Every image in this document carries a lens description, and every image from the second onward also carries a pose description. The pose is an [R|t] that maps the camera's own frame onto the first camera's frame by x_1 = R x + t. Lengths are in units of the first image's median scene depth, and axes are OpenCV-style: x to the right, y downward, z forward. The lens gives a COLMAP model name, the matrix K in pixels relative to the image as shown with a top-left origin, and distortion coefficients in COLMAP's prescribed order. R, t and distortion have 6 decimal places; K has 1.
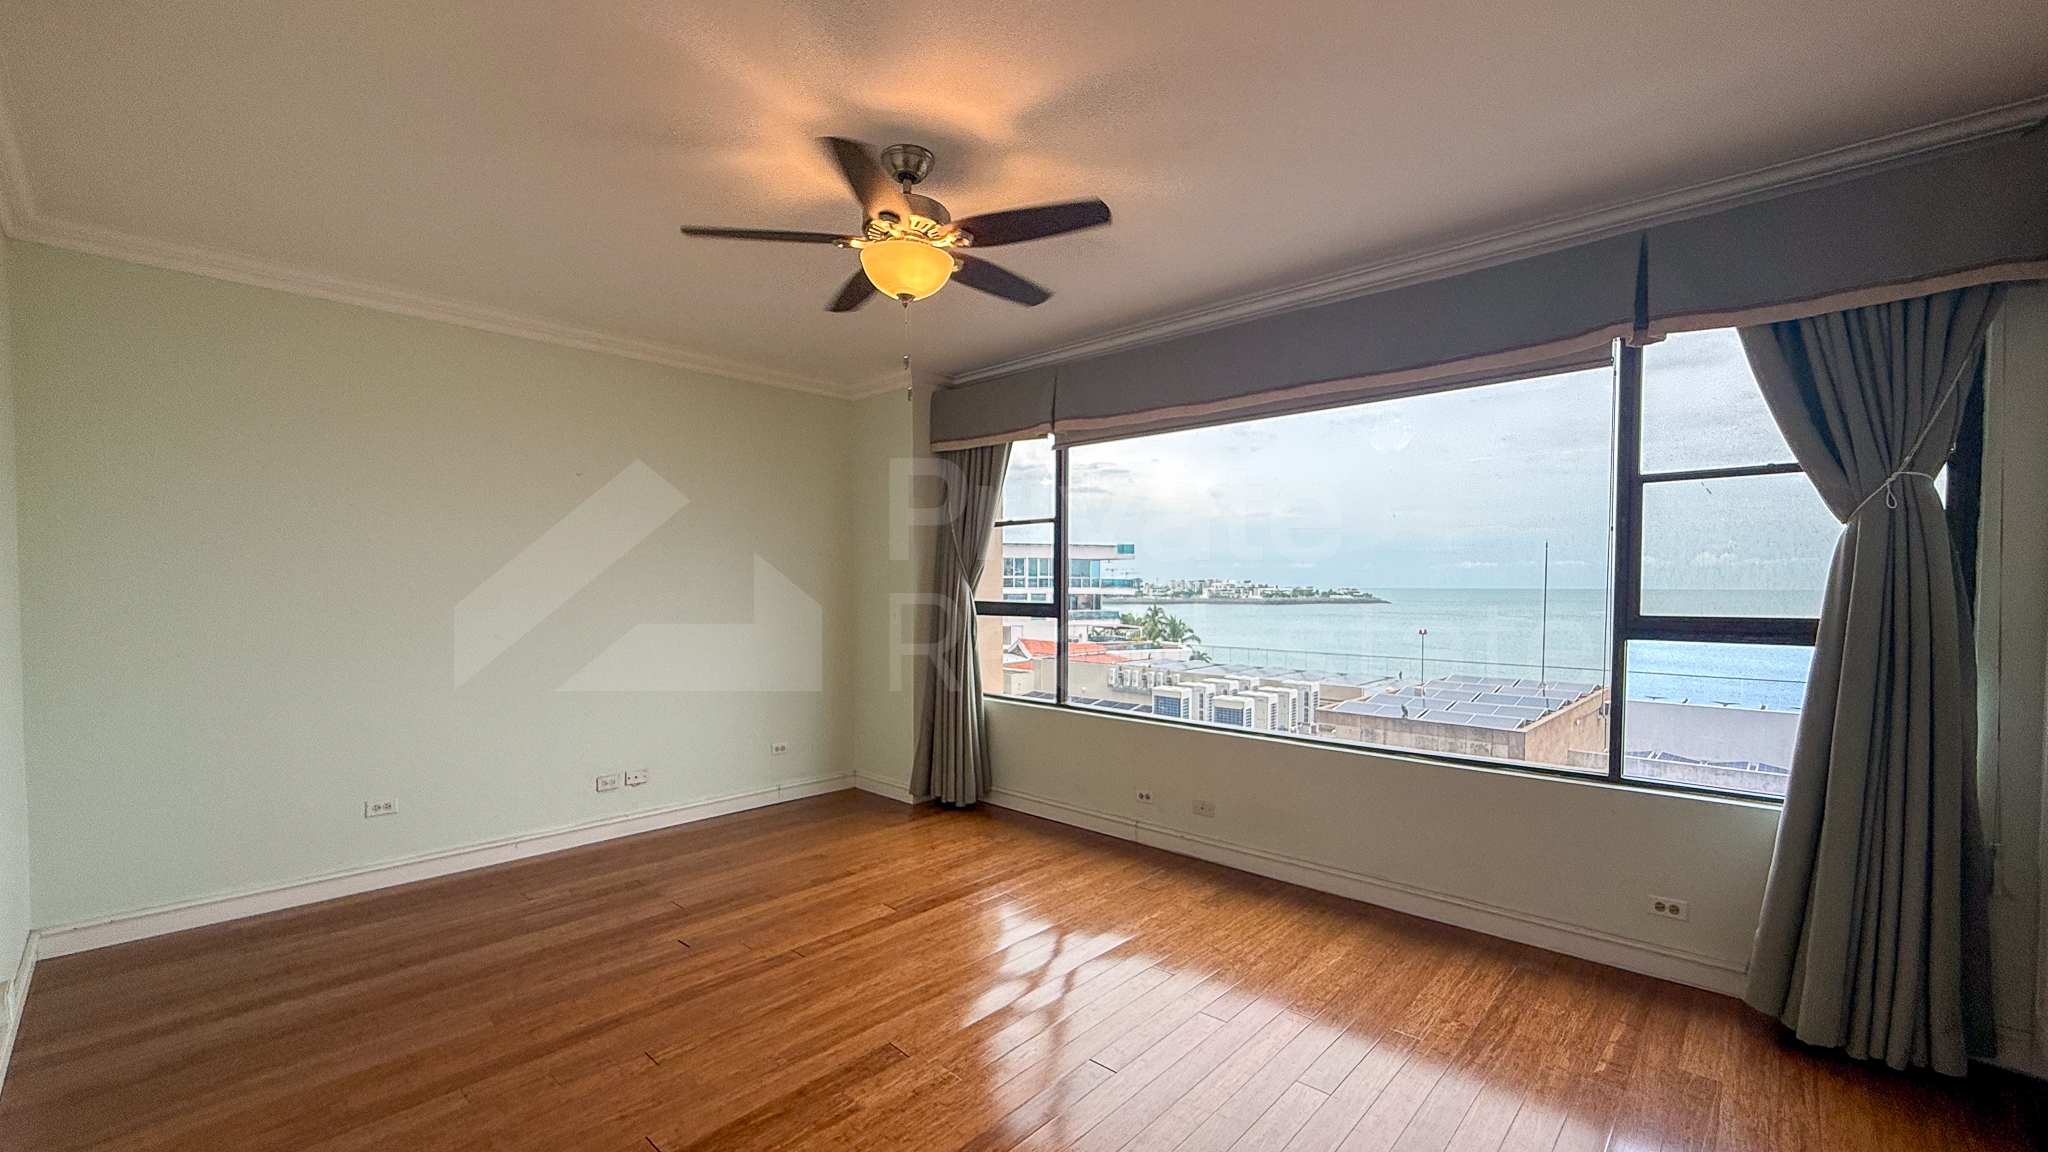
lens RADIAL K [[844.2, 0, 1024.0], [0, 844.2, 576.0], [0, 0, 1]] dist [-0.001010, -0.000104]
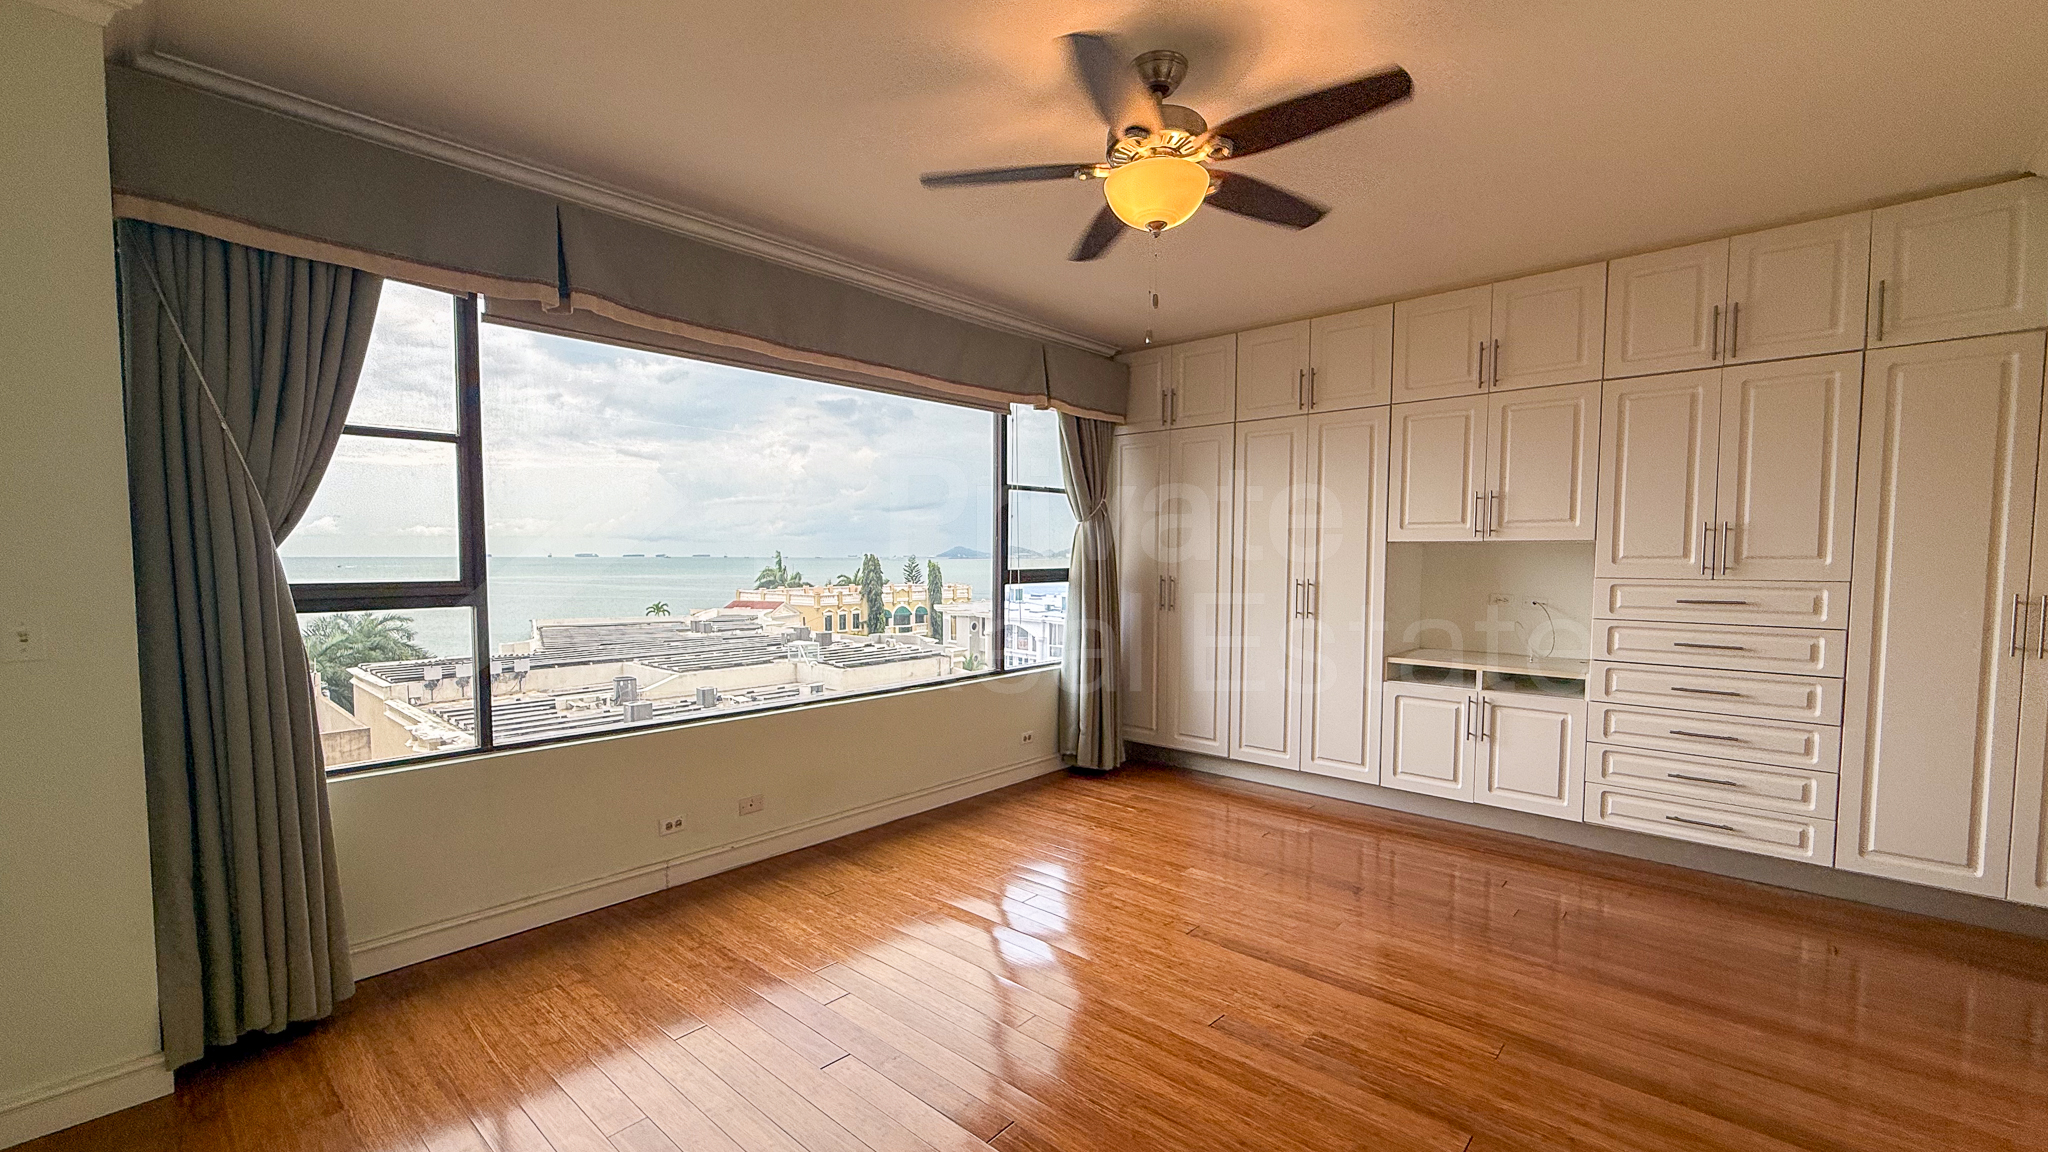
lens RADIAL K [[823.4, 0, 1024.0], [0, 823.4, 576.0], [0, 0, 1]] dist [-0.000016, 0.000087]
pose [[-0.020262, -0.030618, 0.999326, -0.739475], [-0.013371, 0.999450, 0.030350, 0.007670], [-0.999705, -0.012747, -0.020661, 0.845902]]
